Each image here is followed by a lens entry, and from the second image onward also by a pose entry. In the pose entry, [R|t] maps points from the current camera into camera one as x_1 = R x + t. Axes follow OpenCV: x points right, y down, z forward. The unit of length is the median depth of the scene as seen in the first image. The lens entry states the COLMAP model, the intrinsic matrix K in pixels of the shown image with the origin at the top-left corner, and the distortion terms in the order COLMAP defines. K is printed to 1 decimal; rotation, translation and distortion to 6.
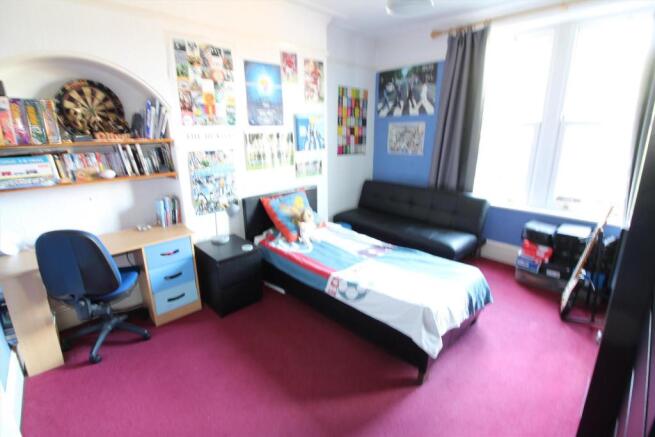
lens RADIAL K [[301.0, 0, 324.9], [0, 301.0, 216.9], [0, 0, 1]] dist [-0.024385, -0.001591]
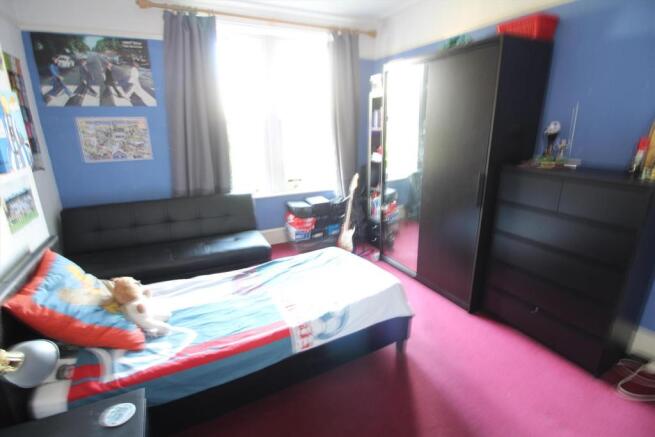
lens RADIAL K [[301.0, 0, 324.8], [0, 301.0, 215.8], [0, 0, 1]] dist [-0.024385, -0.001591]
pose [[0.275892, -0.262999, 0.924508, -0.312757], [0.268647, 0.944605, 0.188546, -0.097226], [-0.922883, 0.196348, 0.331263, 0.373043]]
